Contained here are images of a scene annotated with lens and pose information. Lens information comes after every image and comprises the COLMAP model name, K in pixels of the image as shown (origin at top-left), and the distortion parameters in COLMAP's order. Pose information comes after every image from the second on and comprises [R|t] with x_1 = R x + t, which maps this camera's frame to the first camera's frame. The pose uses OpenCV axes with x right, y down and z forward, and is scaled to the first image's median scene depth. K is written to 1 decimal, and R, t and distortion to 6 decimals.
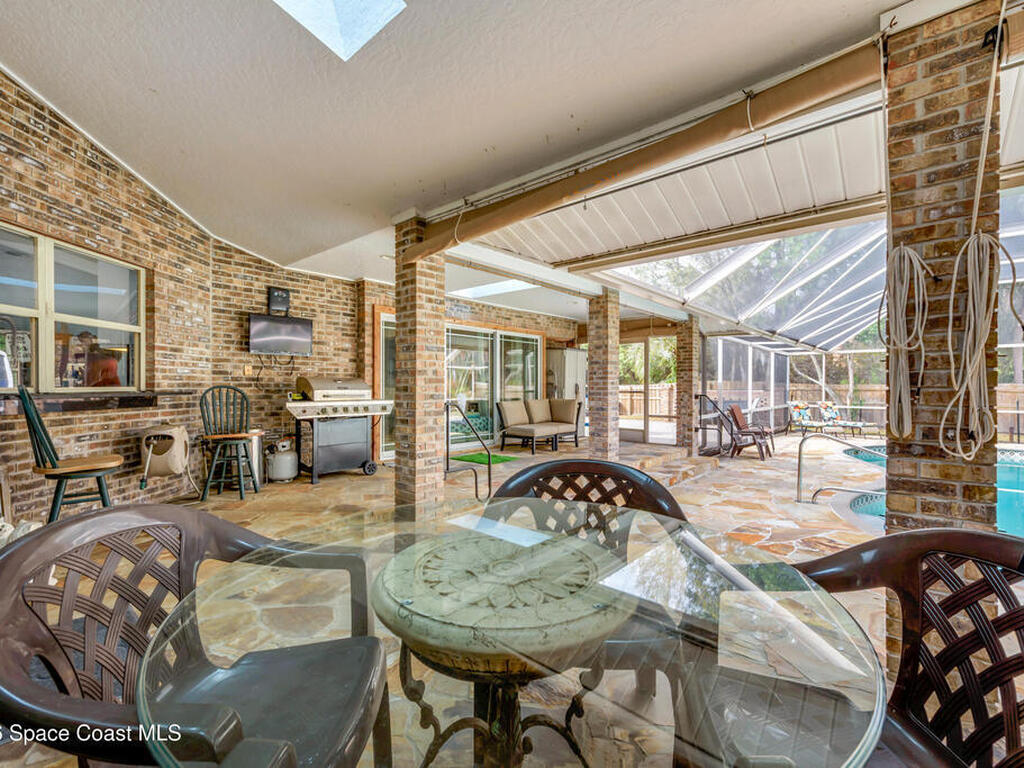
lens RADIAL K [[470.5, 0, 509.0], [0, 470.5, 386.1], [0, 0, 1]] dist [0.008048, -0.000605]
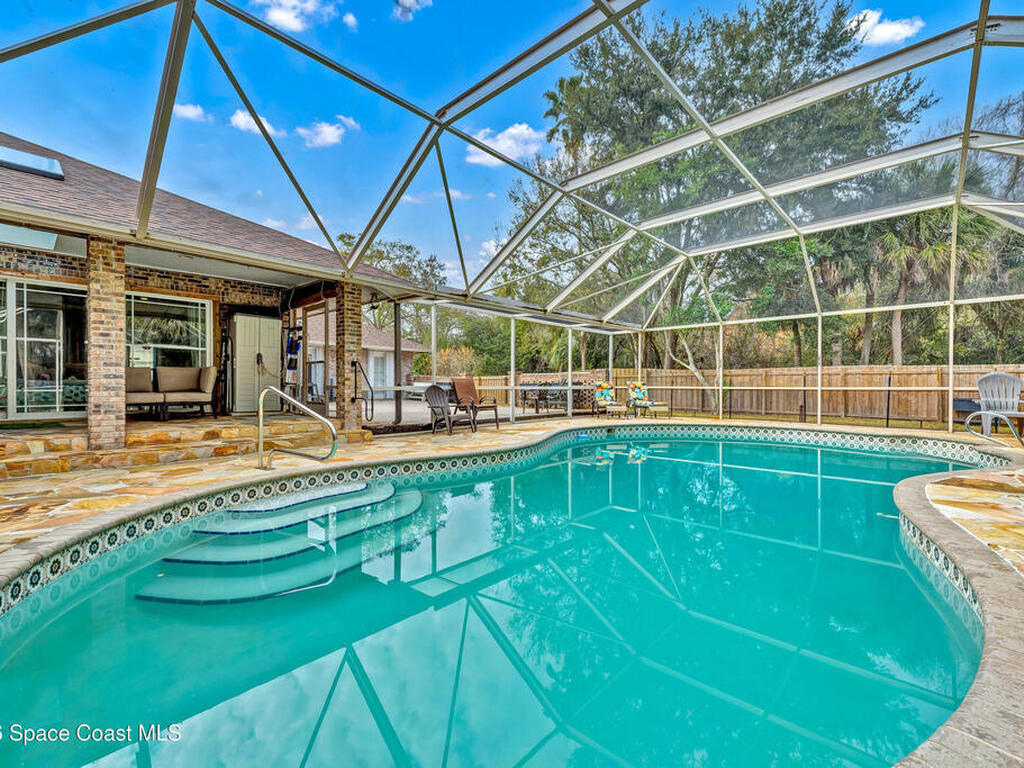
lens RADIAL K [[455.0, 0, 484.7], [0, 455.0, 385.5], [0, 0, 1]] dist [0.010049, 0.000114]
pose [[0.999709, -0.001772, -0.024042, 1.357169], [0.001888, 0.999987, 0.004802, 0.124848], [0.024034, -0.004846, 0.999699, 0.239499]]
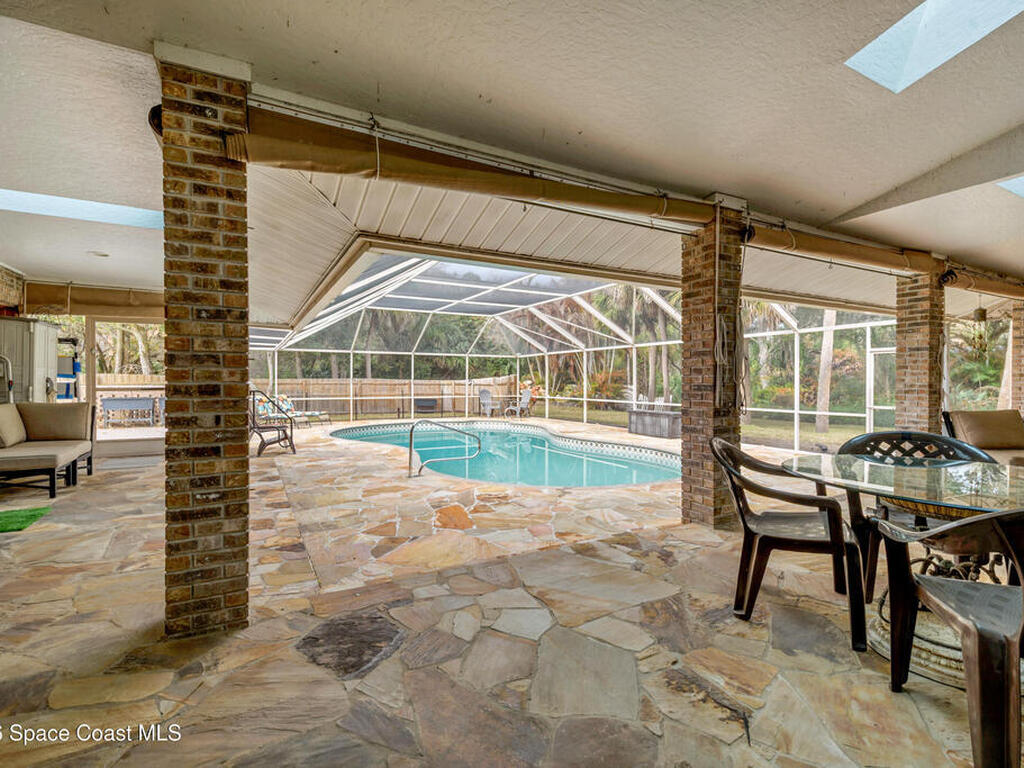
lens RADIAL K [[470.5, 0, 509.0], [0, 470.5, 386.1], [0, 0, 1]] dist [0.008048, -0.000605]
pose [[0.350543, -0.013077, 0.936455, -0.569102], [0.000999, 0.999907, 0.013589, -0.005309], [-0.936546, -0.003828, 0.350523, 0.468490]]
